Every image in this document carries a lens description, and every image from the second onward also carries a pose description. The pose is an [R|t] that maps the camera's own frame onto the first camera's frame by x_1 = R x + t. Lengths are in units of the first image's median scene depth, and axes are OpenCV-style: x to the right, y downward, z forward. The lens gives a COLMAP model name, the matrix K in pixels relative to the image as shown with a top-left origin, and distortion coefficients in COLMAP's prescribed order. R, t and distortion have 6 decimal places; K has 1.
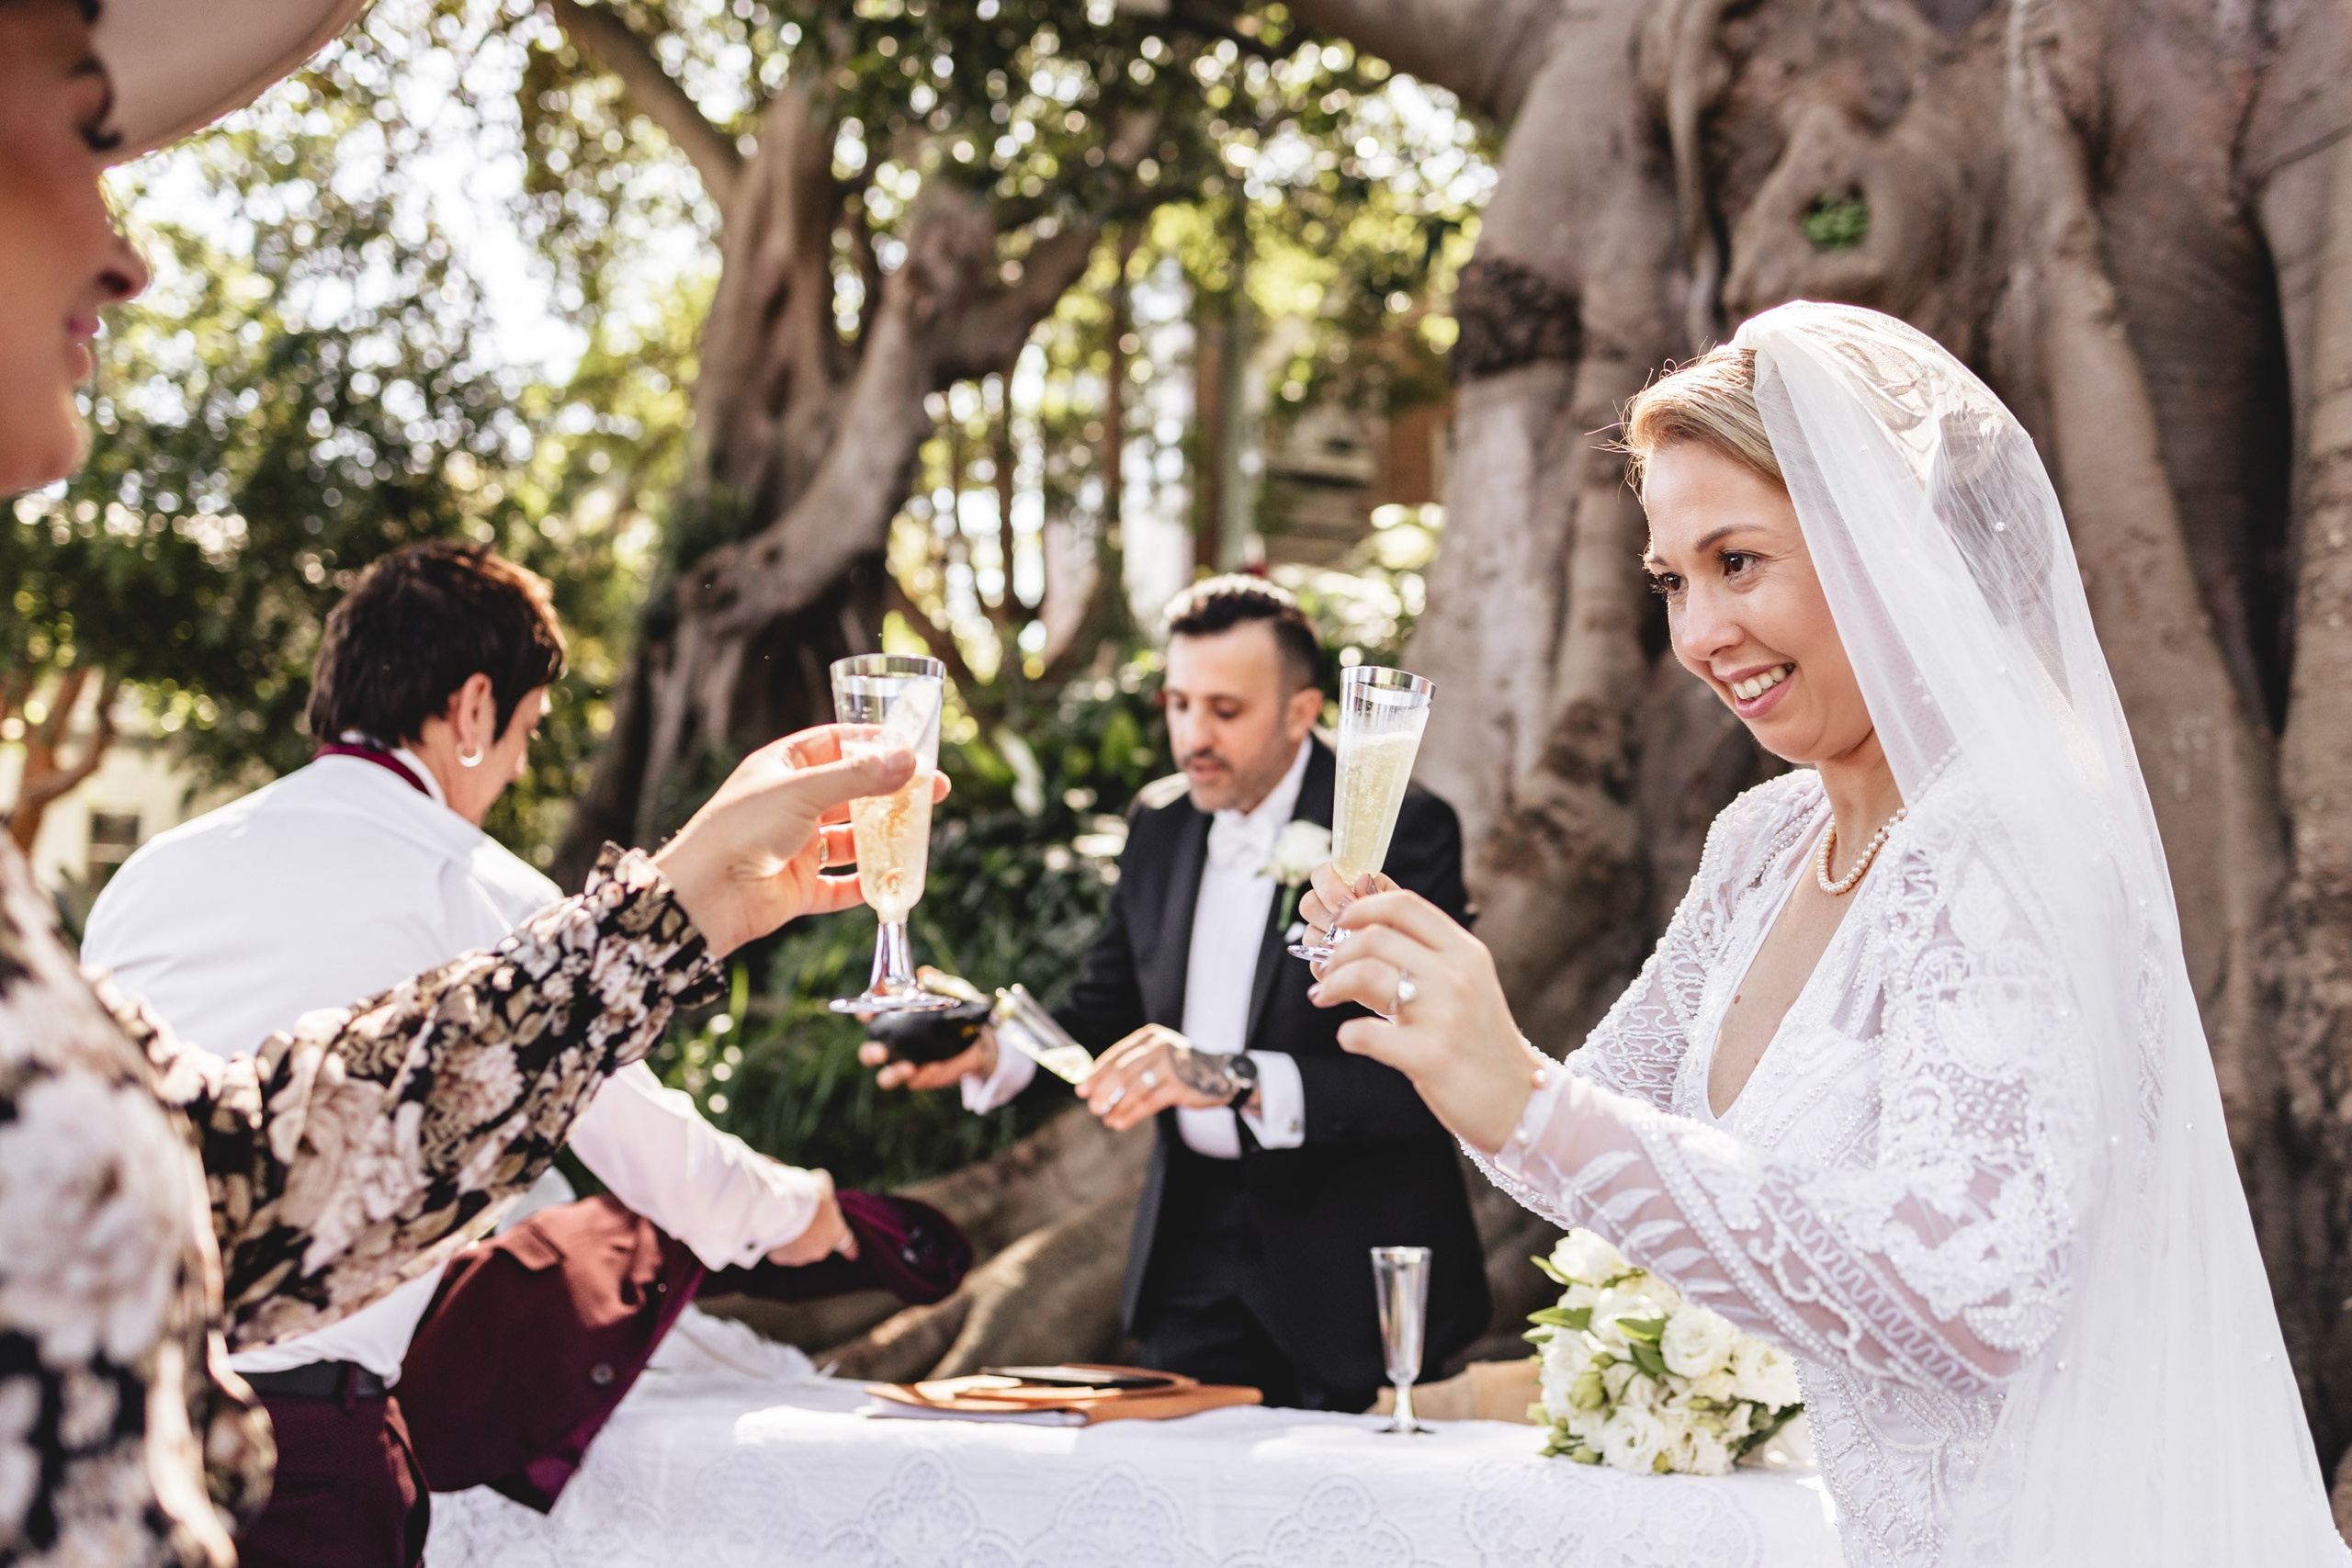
lens RADIAL K [[2441.5, 0, 1187.7], [0, 2441.5, 795.5], [0, 0, 1]] dist [0.004259, 0.000000]
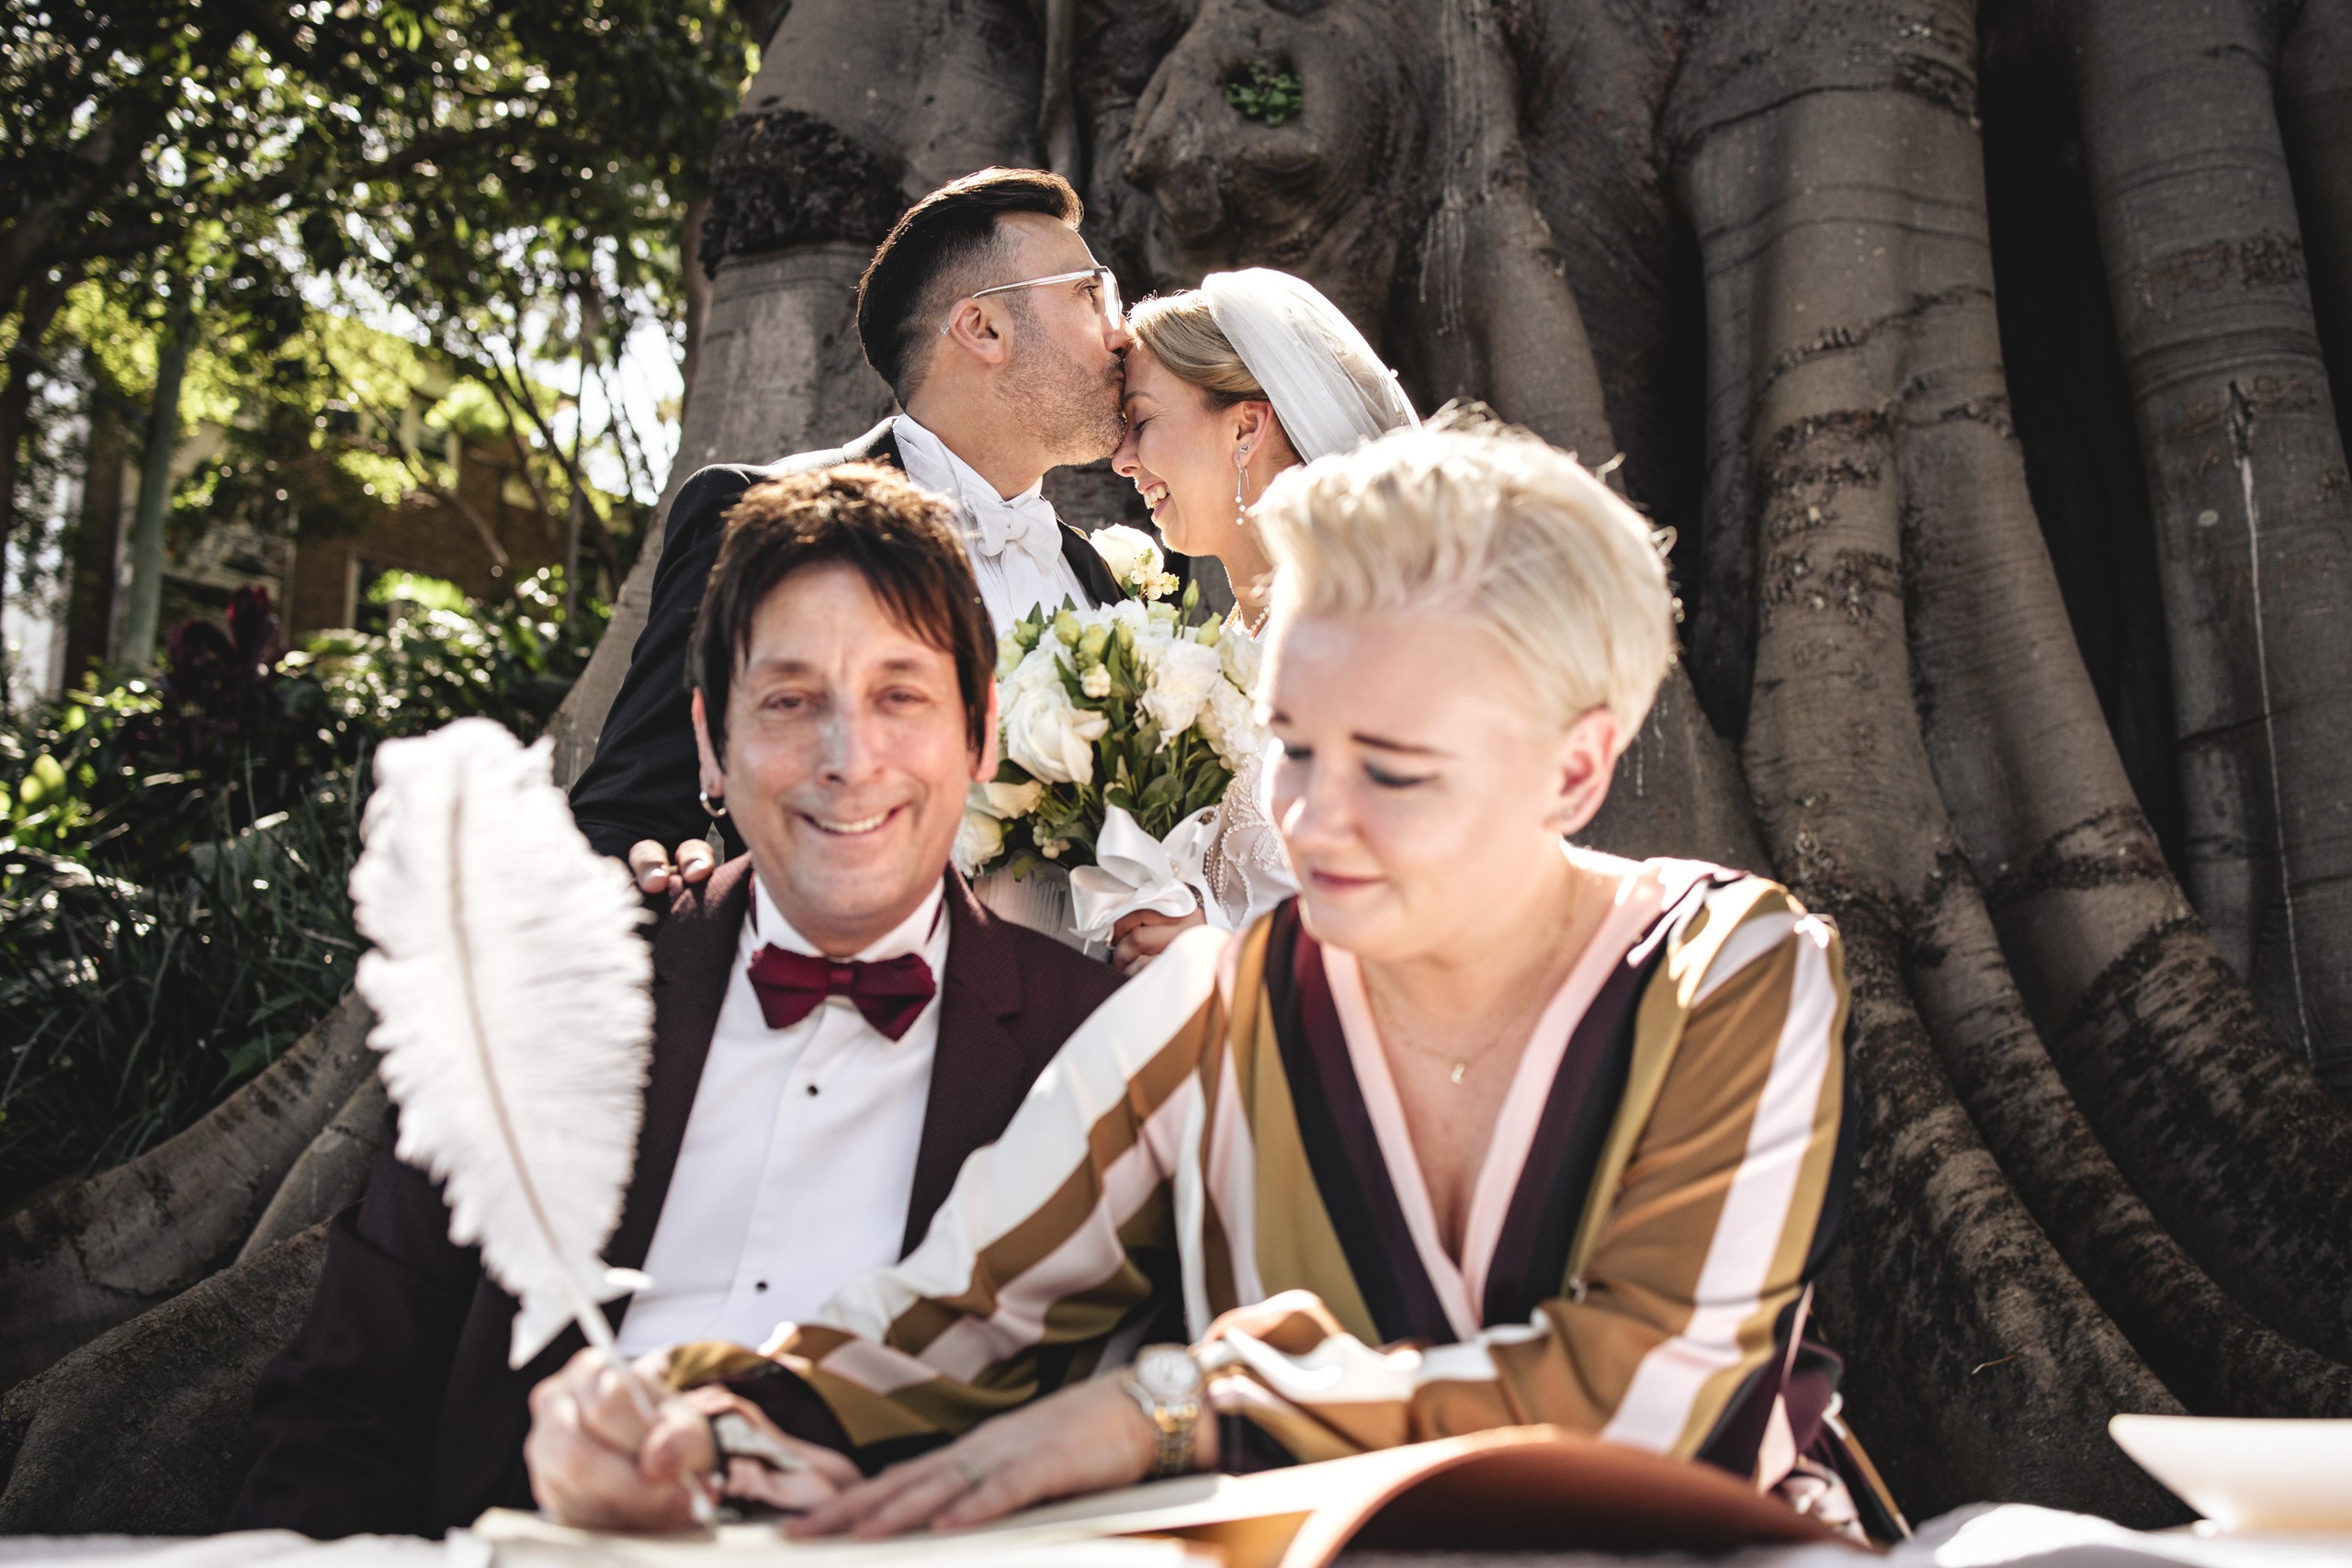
lens RADIAL K [[2324.8, 0, 1194.5], [0, 2324.8, 800.9], [0, 0, 1]] dist [-0.009050, 0.000000]
pose [[0.887844, 0.089013, 0.451452, -0.090324], [-0.055021, 0.994609, -0.087901, 0.074497], [-0.456843, 0.053203, 0.887955, 0.309920]]
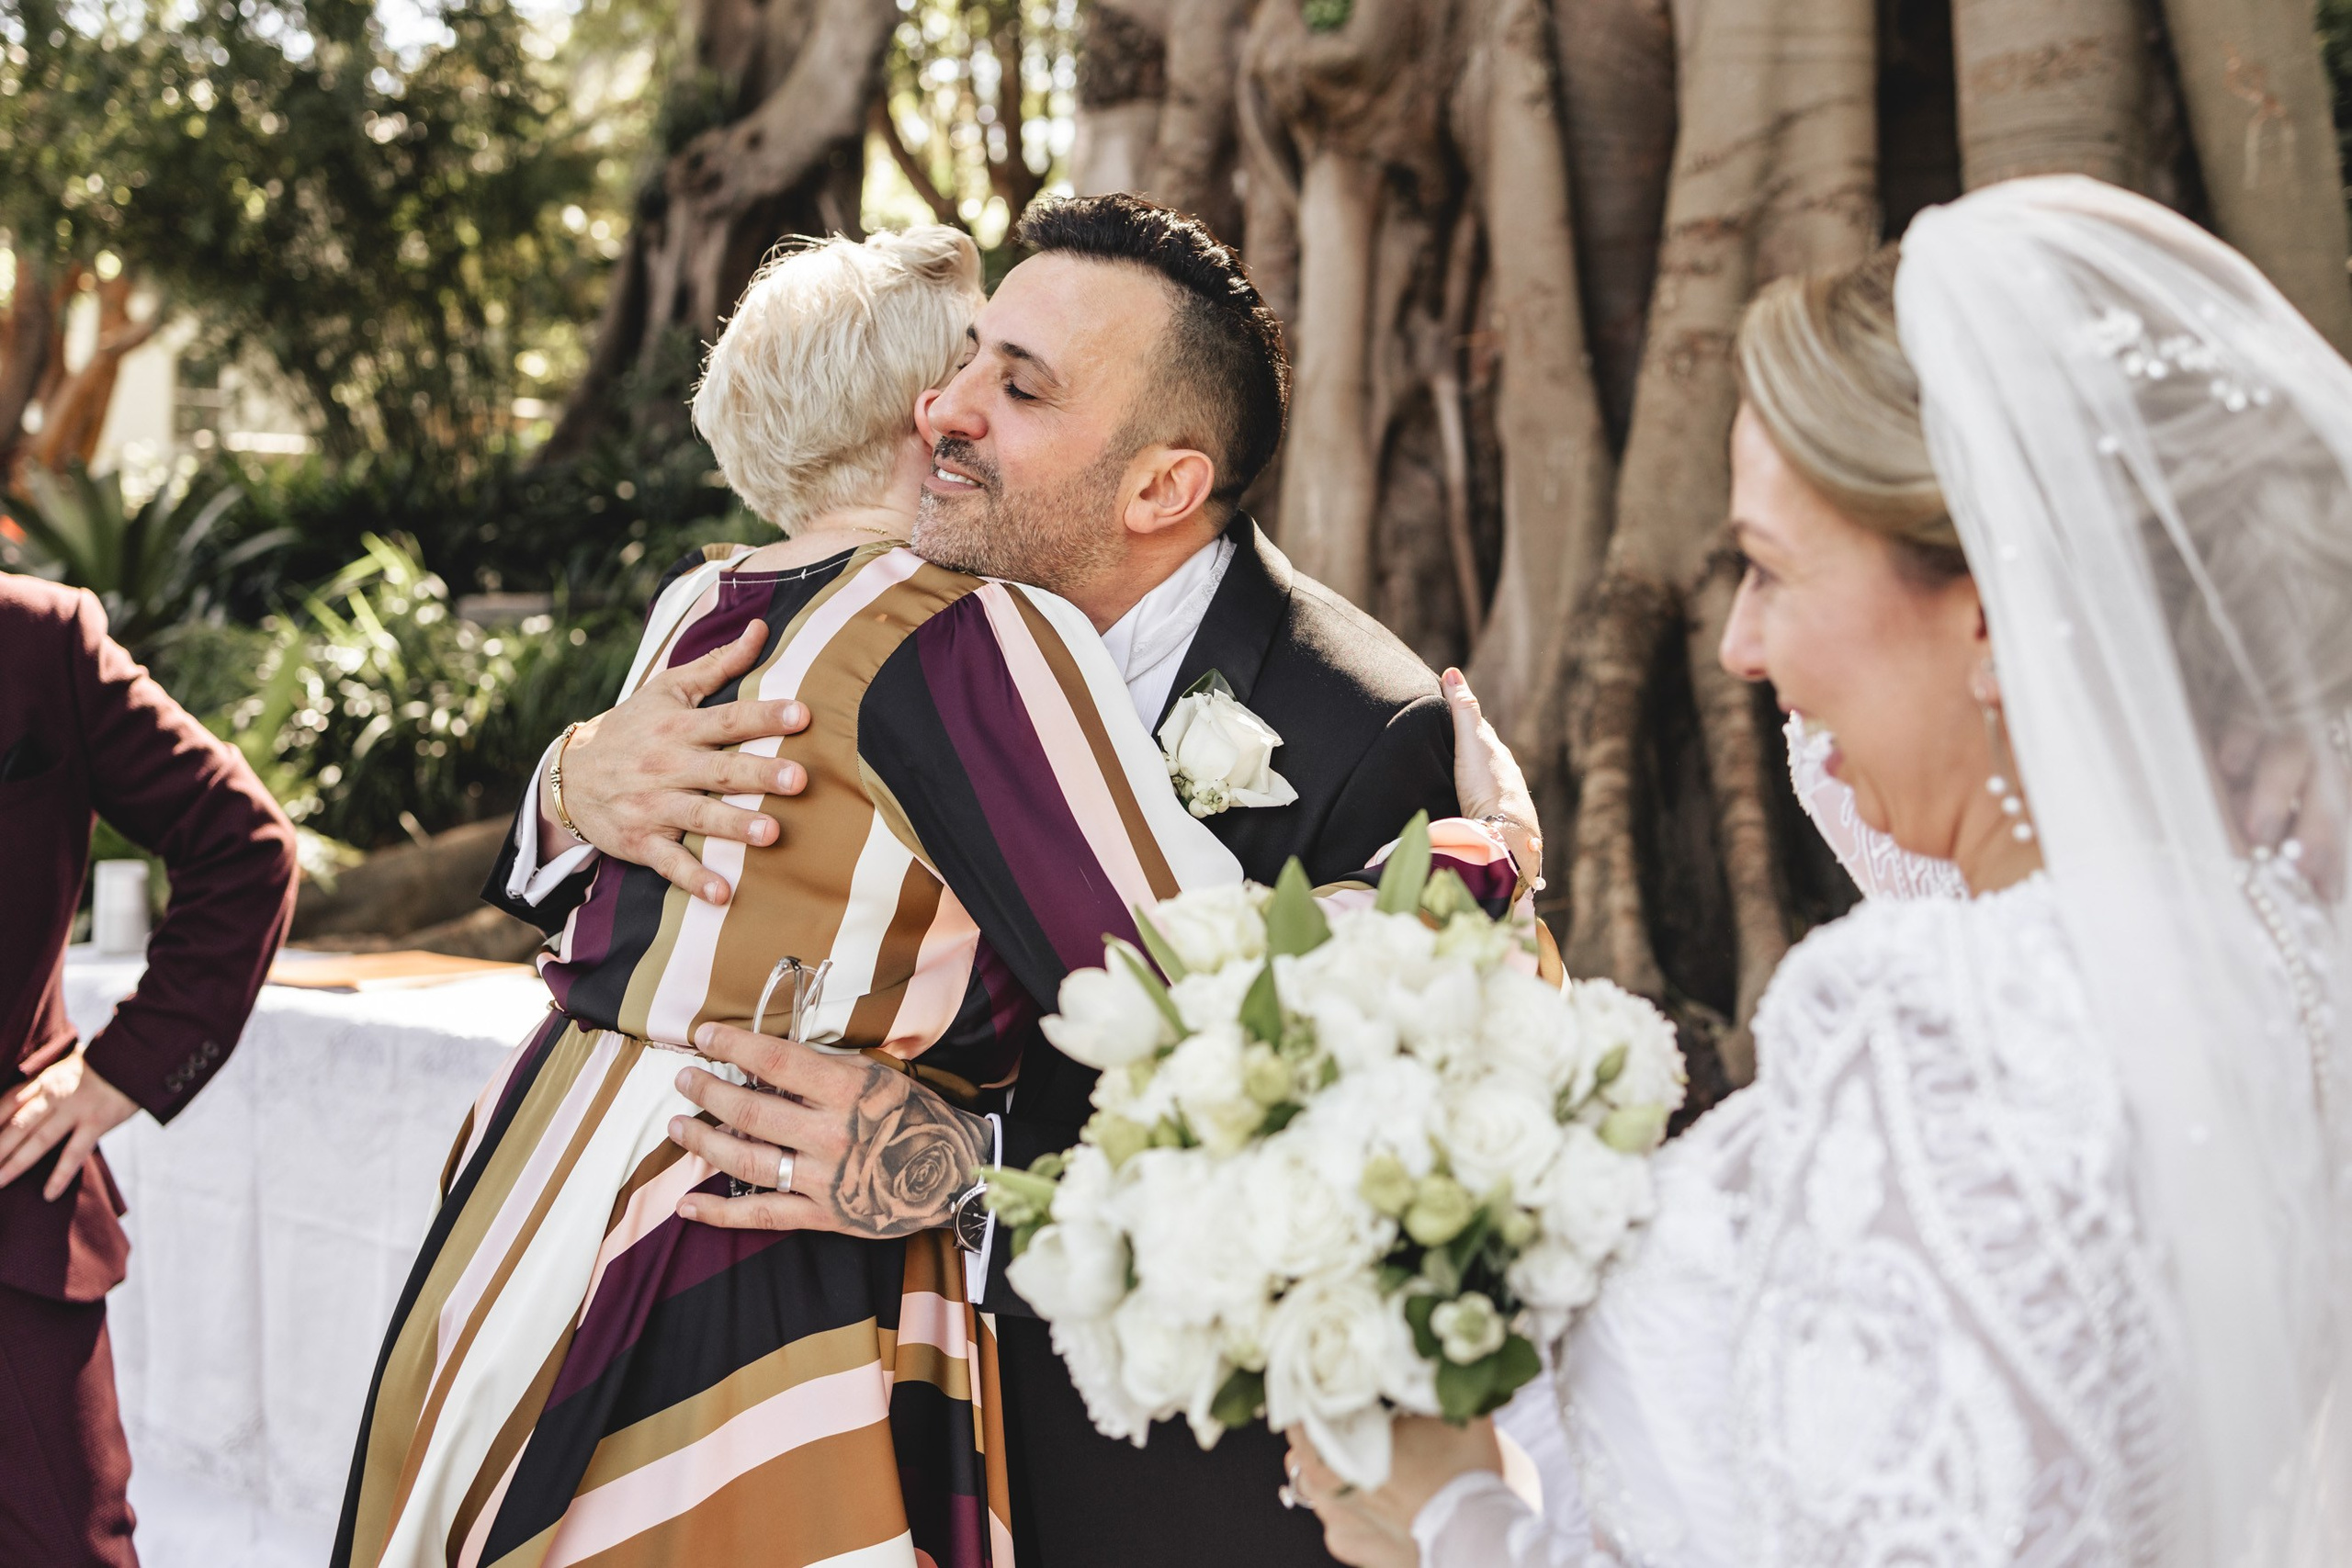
lens RADIAL K [[2324.8, 0, 1141.7], [0, 2324.8, 770.2], [0, 0, 1]] dist [-0.009050, 0.000000]
pose [[0.998678, 0.024212, -0.045343, 0.227961], [-0.015475, 0.982810, 0.183970, -0.073180], [0.049018, -0.183025, 0.981885, -0.186215]]
